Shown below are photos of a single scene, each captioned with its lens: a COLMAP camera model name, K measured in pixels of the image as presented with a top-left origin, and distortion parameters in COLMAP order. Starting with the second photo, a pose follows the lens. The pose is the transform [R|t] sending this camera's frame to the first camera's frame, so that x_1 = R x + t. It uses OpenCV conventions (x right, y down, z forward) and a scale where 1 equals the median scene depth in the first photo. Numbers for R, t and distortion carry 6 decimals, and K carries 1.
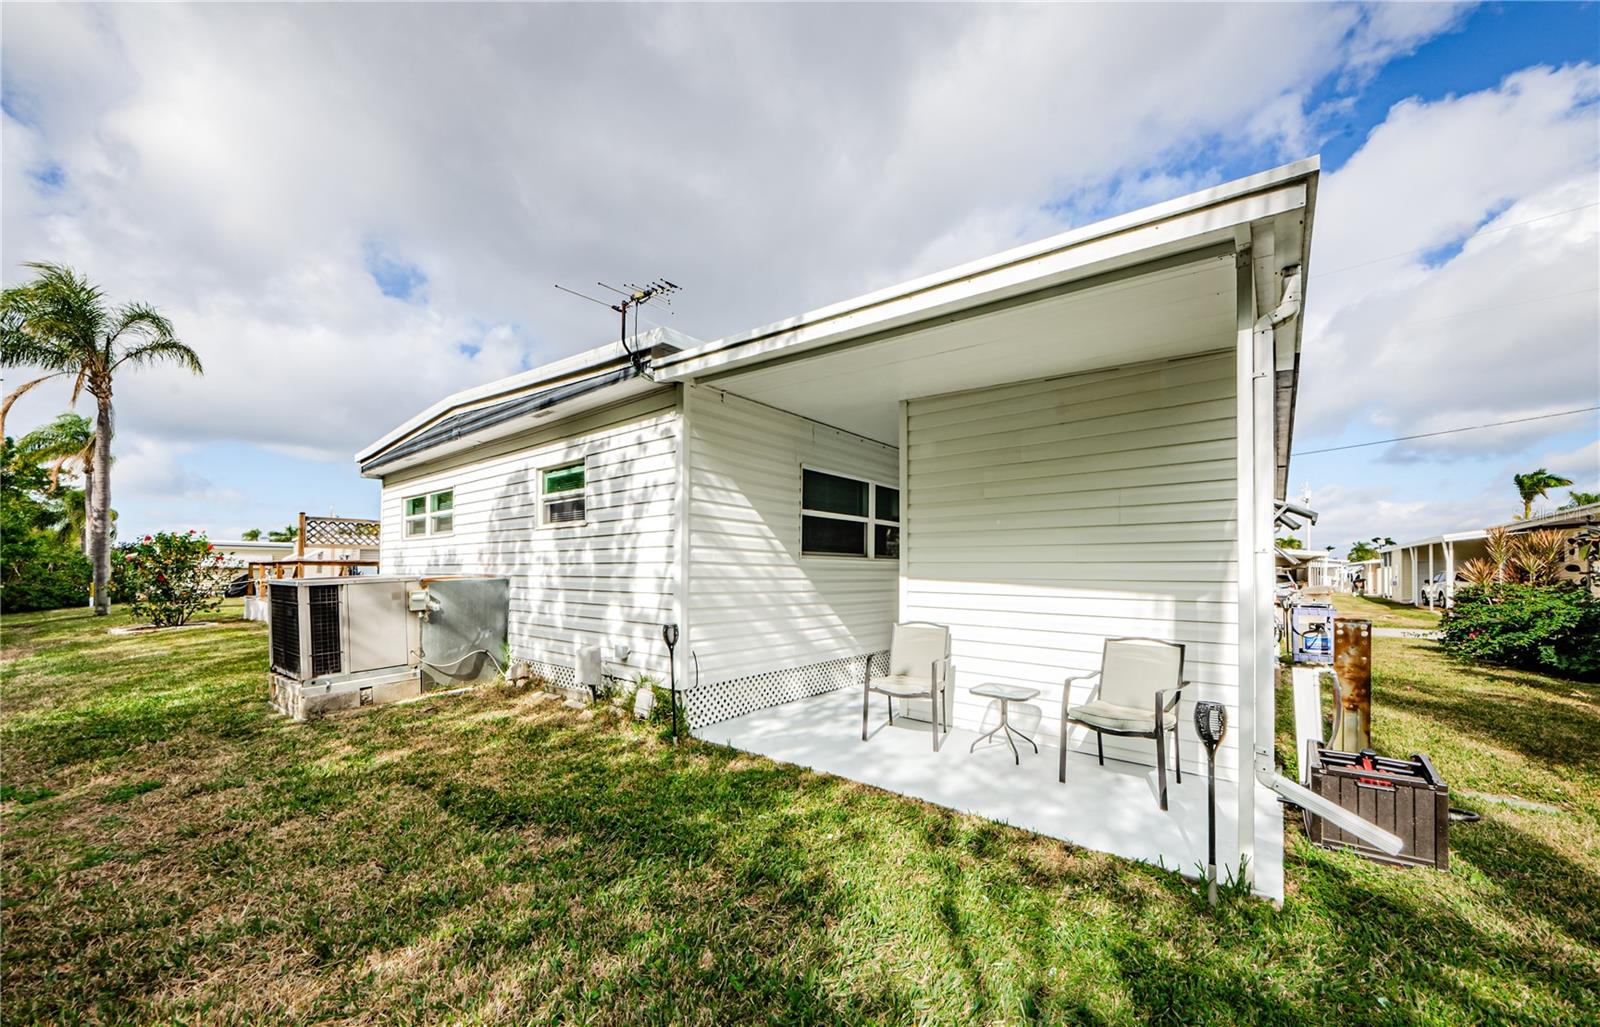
lens RADIAL K [[583.2, 0, 806.0], [0, 583.2, 504.1], [0, 0, 1]] dist [0.014402, -0.000190]
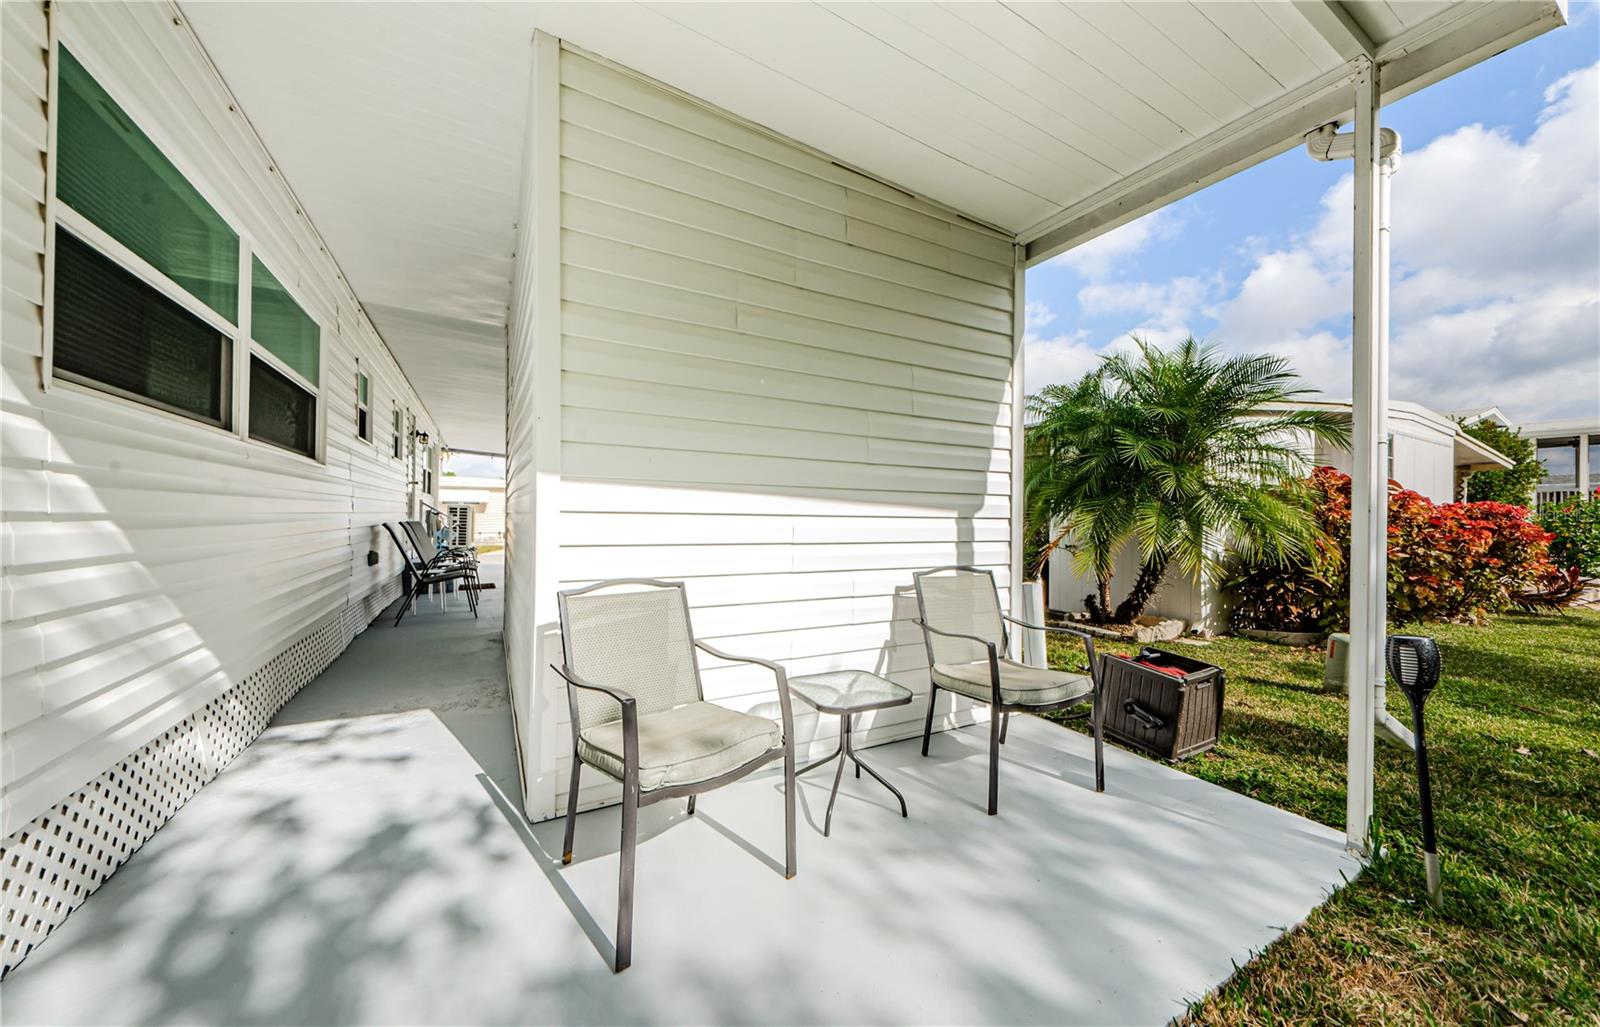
lens RADIAL K [[564.8, 0, 802.2], [0, 564.8, 506.3], [0, 0, 1]] dist [0.002038, -0.000030]
pose [[0.375452, 0.014799, 0.926724, -0.145132], [-0.115375, 0.992842, 0.030888, 0.131959], [-0.919633, -0.118518, 0.374472, 0.801040]]
